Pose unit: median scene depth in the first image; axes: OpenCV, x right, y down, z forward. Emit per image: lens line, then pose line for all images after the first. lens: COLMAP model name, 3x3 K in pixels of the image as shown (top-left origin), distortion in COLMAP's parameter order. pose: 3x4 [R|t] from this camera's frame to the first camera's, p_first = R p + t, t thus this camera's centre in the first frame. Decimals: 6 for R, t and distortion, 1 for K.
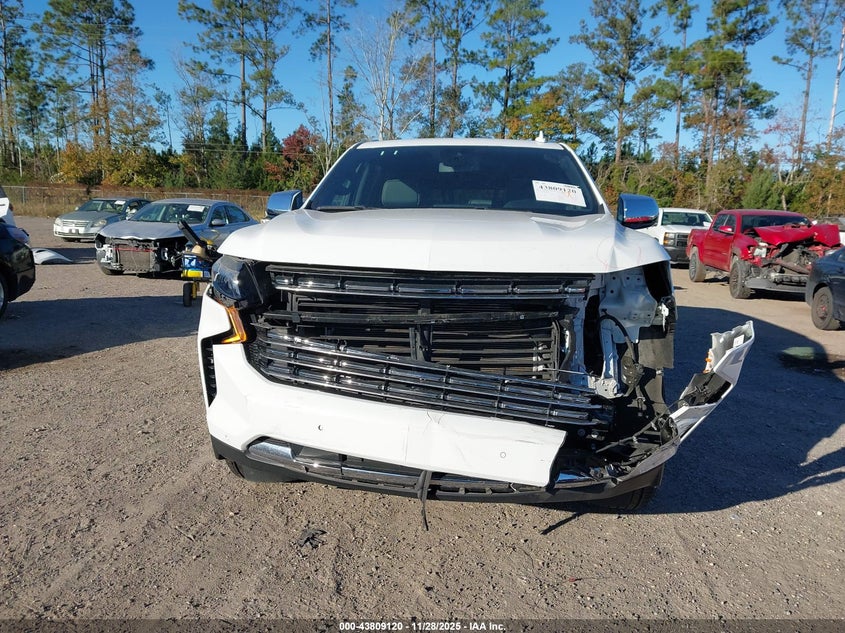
lens RADIAL K [[669.0, 0, 416.5], [0, 669.0, 317.6], [0, 0, 1]] dist [0.024283, -0.026028]
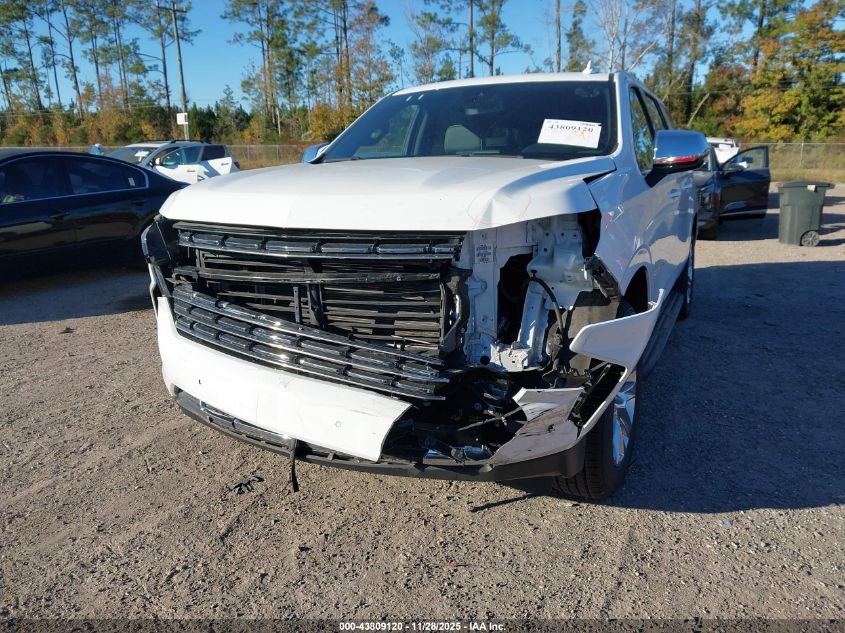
lens RADIAL K [[669.0, 0, 424.0], [0, 669.0, 310.8], [0, 0, 1]] dist [0.024283, -0.026028]
pose [[0.940904, 0.039366, -0.336378, 0.291640], [-0.016331, 0.997340, 0.071039, -0.012711], [0.338280, -0.061348, 0.939044, 0.084390]]
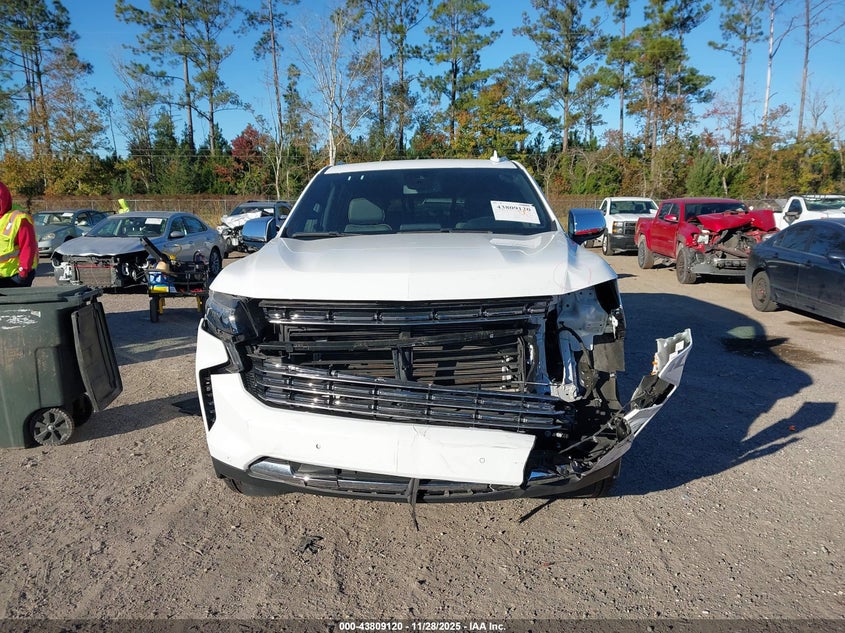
lens RADIAL K [[669.0, 0, 416.3], [0, 669.0, 319.8], [0, 0, 1]] dist [0.024283, -0.026028]
pose [[0.996698, -0.053394, 0.061174, -0.020543], [0.052548, 0.998500, 0.015365, -0.029976], [-0.061902, -0.012100, 0.998009, -0.066415]]
